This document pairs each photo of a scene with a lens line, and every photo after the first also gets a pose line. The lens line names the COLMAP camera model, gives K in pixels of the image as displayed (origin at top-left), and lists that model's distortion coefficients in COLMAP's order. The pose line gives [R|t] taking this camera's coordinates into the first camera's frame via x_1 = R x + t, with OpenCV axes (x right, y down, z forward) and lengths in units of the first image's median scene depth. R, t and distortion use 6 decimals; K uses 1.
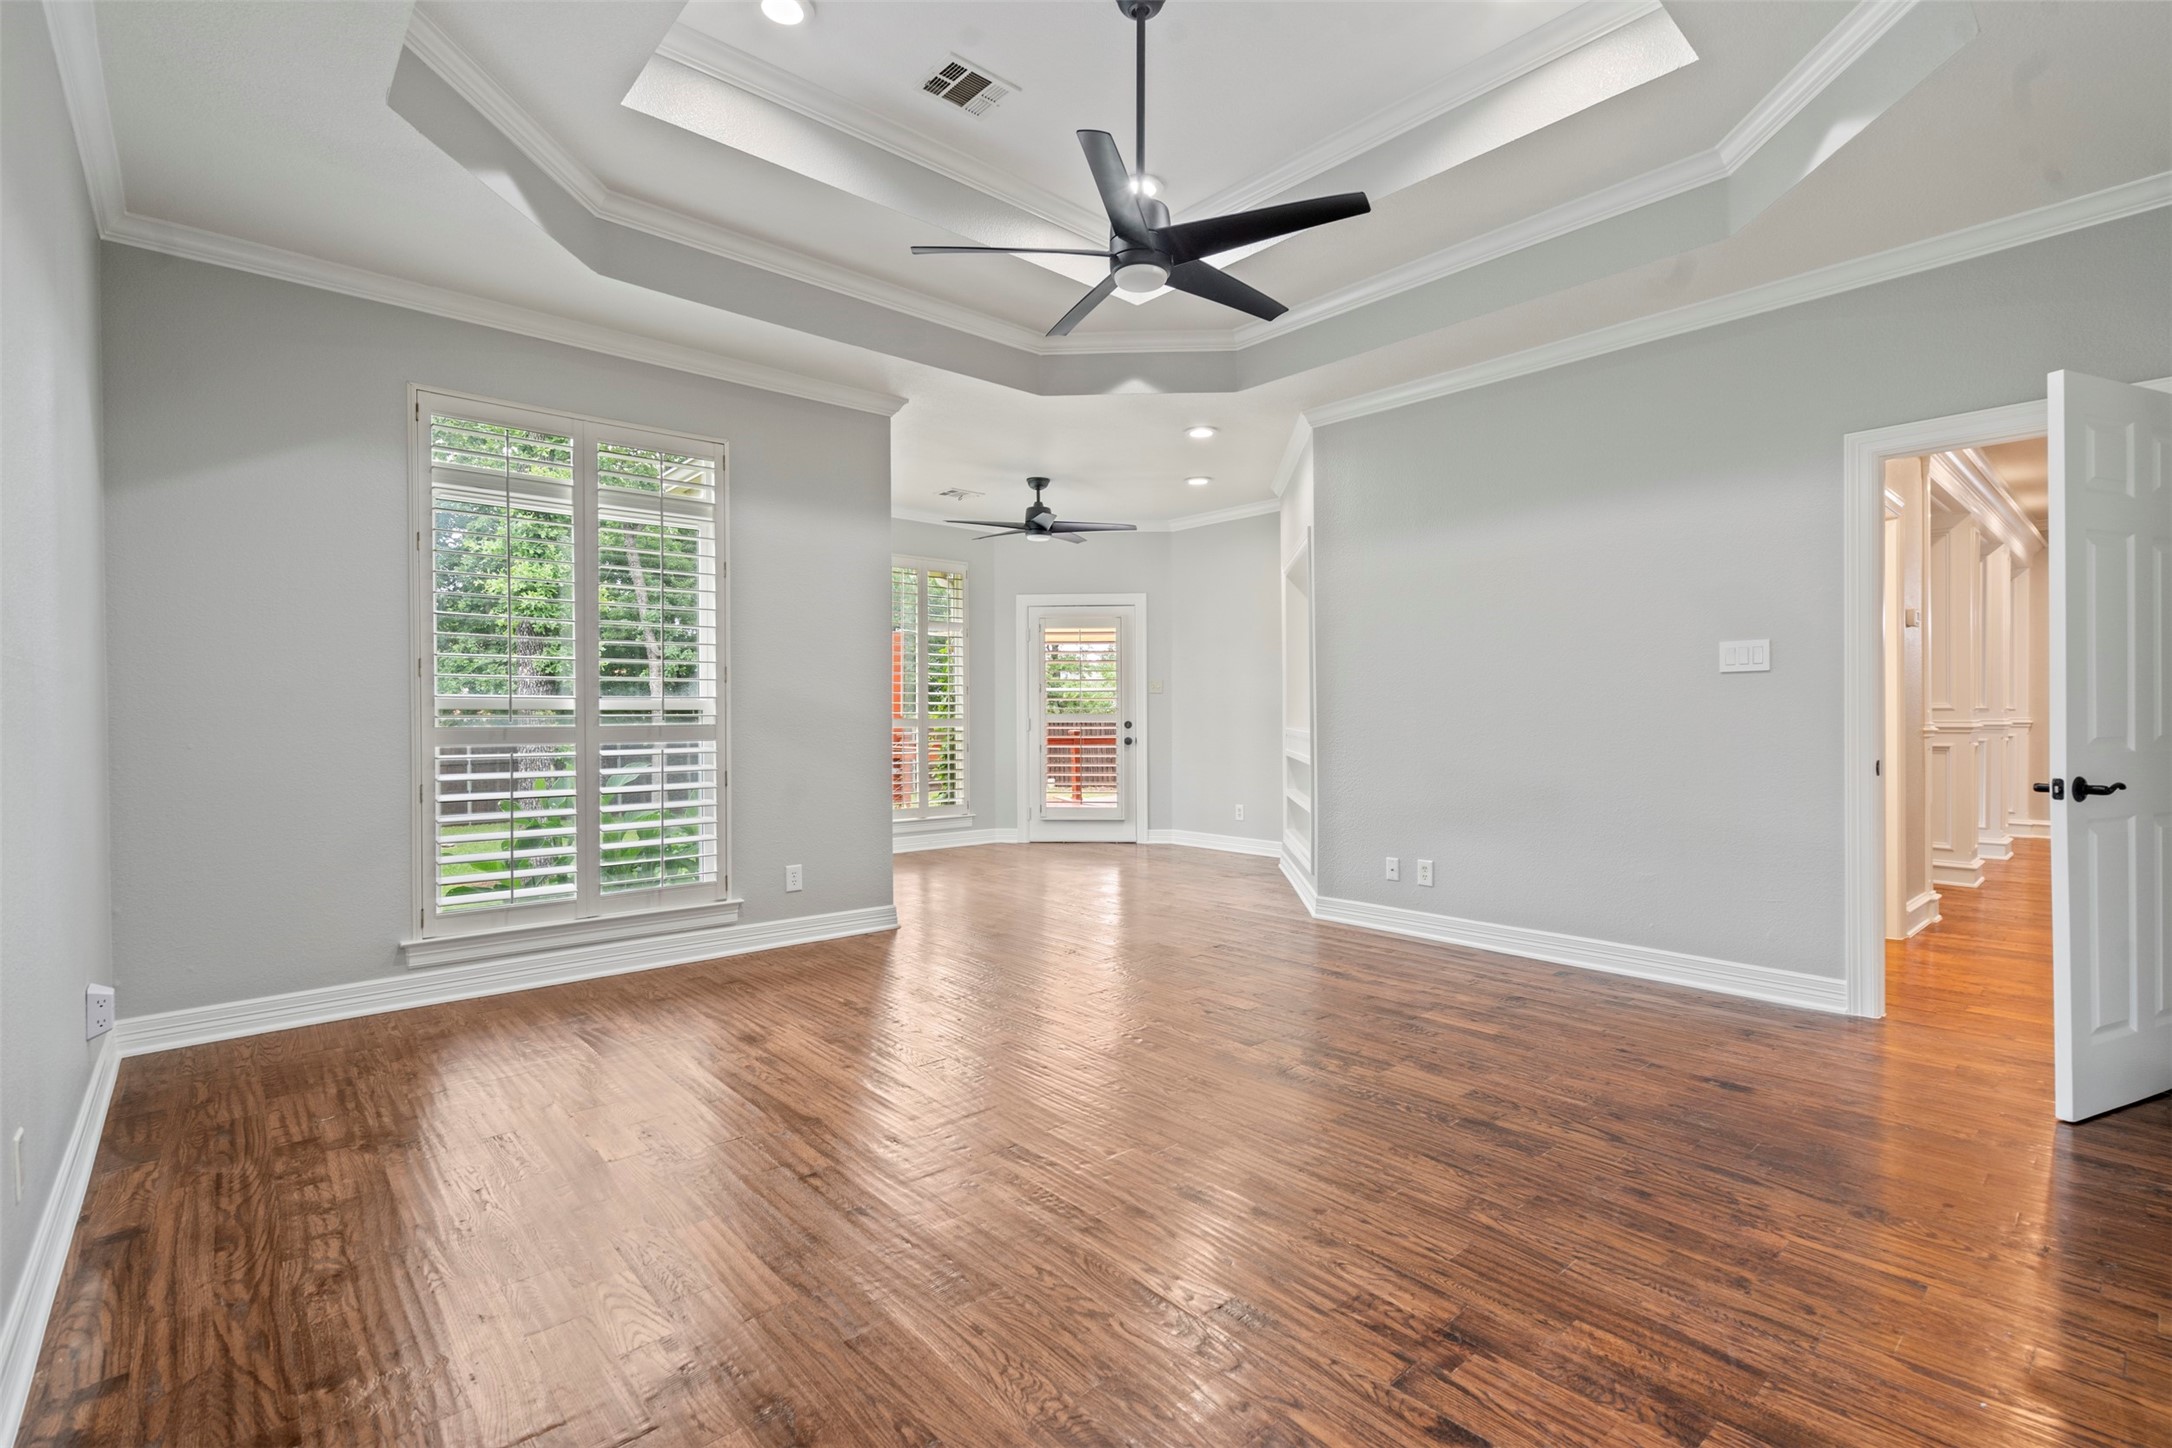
lens RADIAL K [[983.5, 0, 1092.8], [0, 983.5, 718.4], [0, 0, 1]] dist [-0.004168, 0.001417]
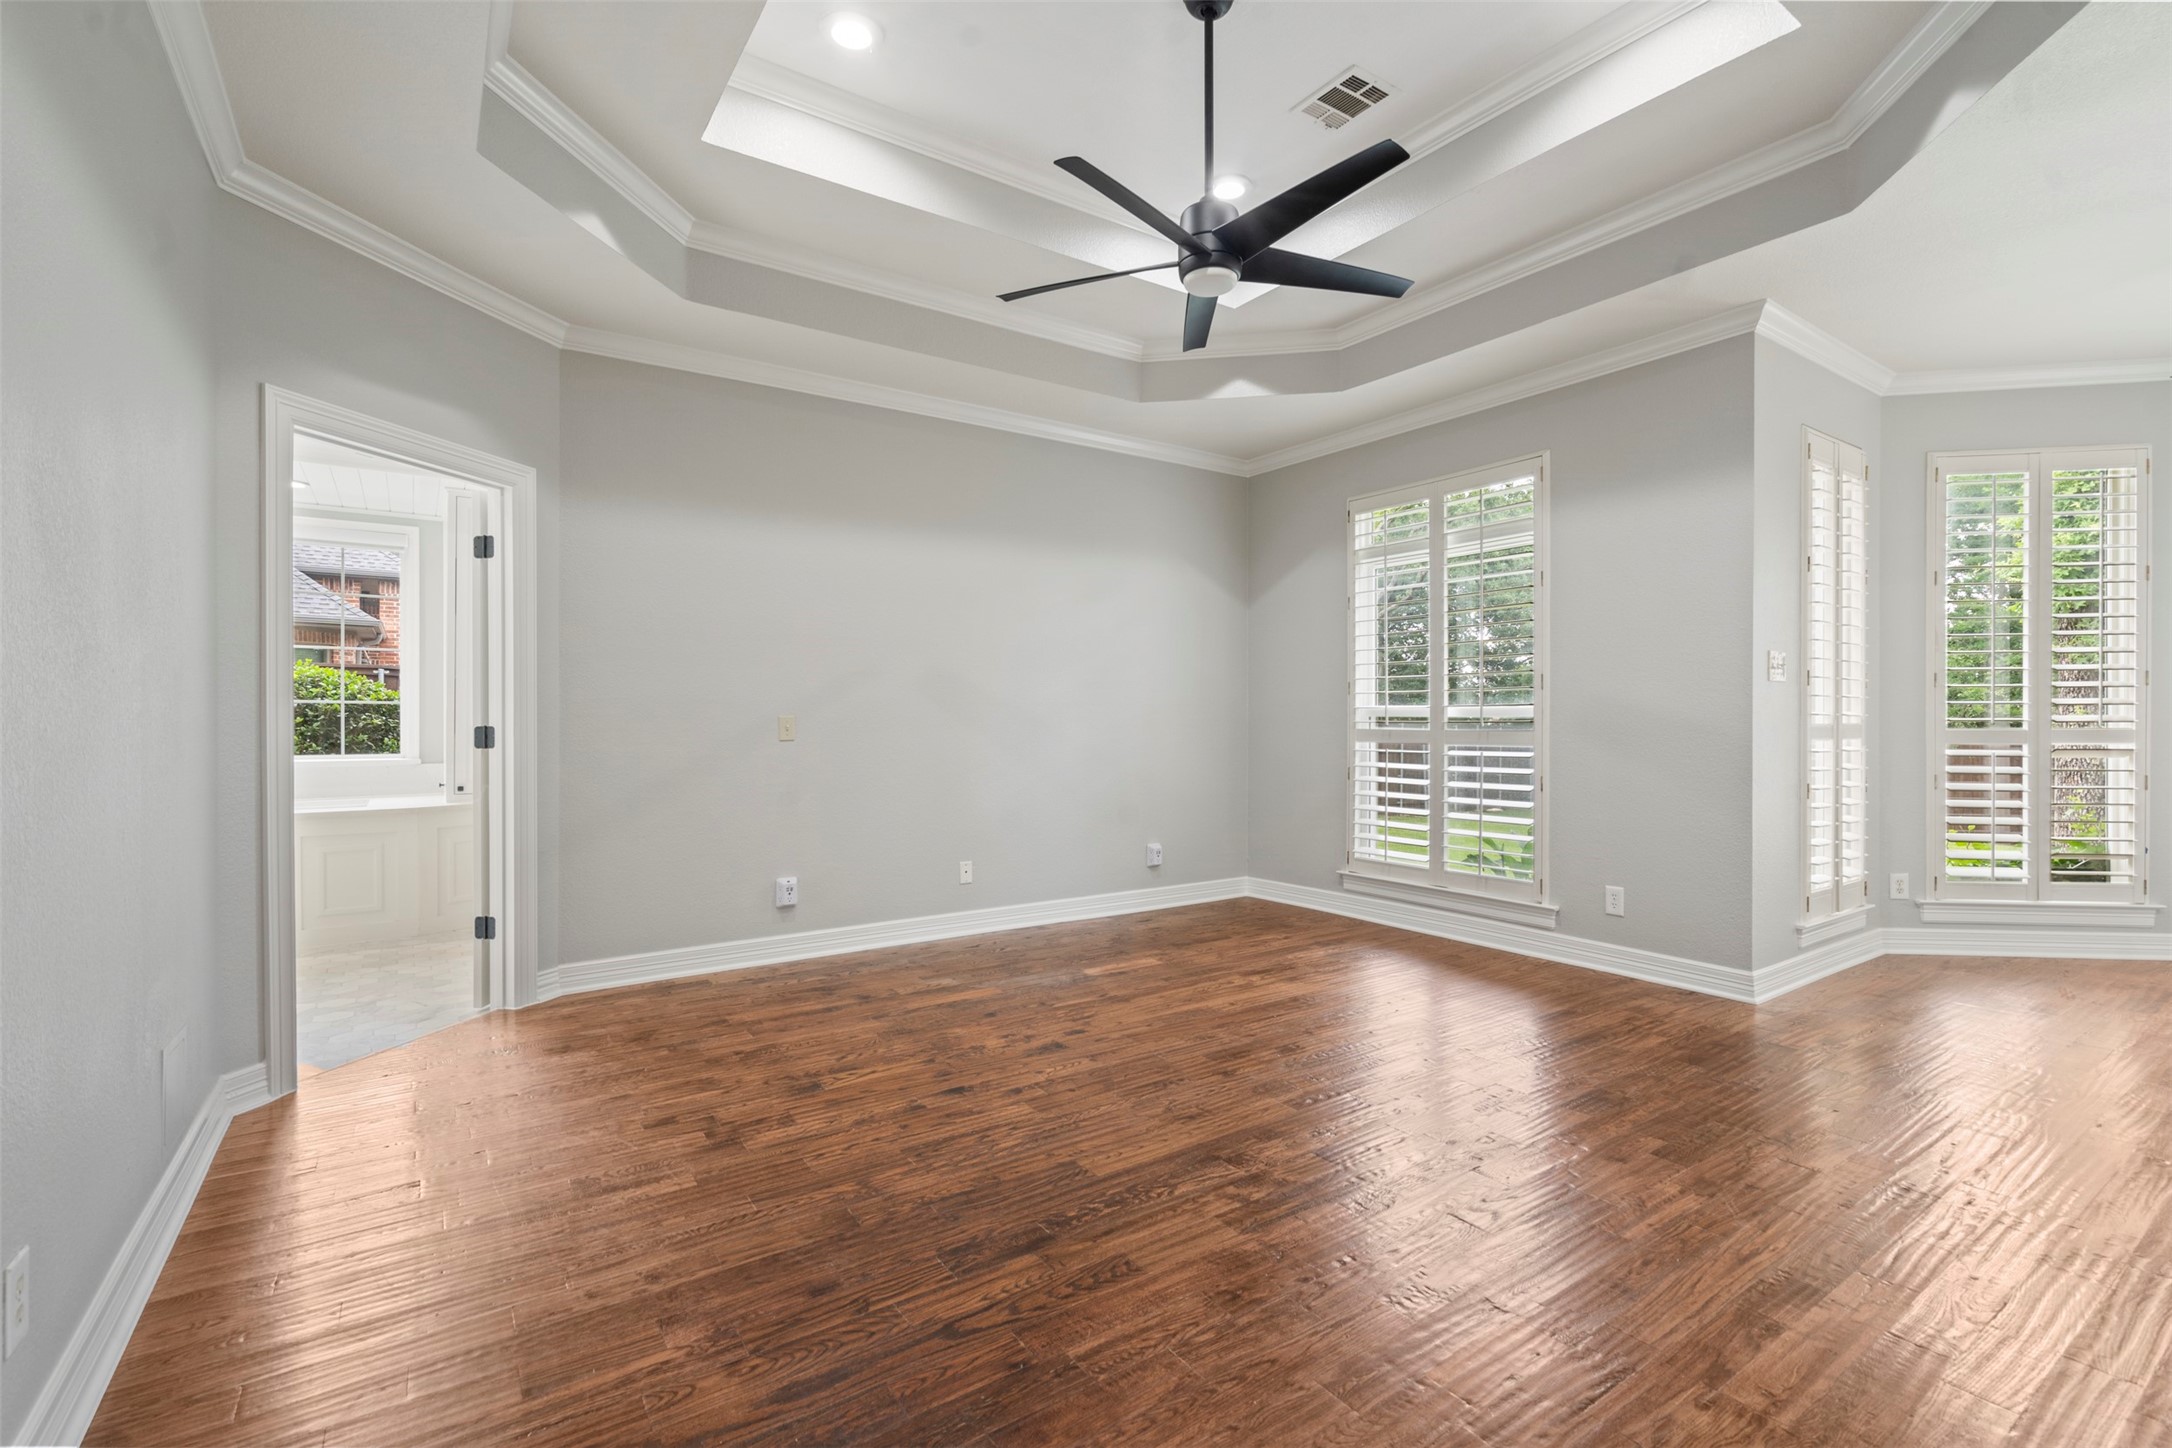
lens RADIAL K [[983.5, 0, 1106.9], [0, 983.5, 718.3], [0, 0, 1]] dist [-0.004168, 0.001417]
pose [[-0.121150, 0.003326, -0.992629, 1.270095], [-0.001445, 0.999993, 0.003528, -0.017263], [0.992633, 0.001862, -0.121144, 1.246274]]
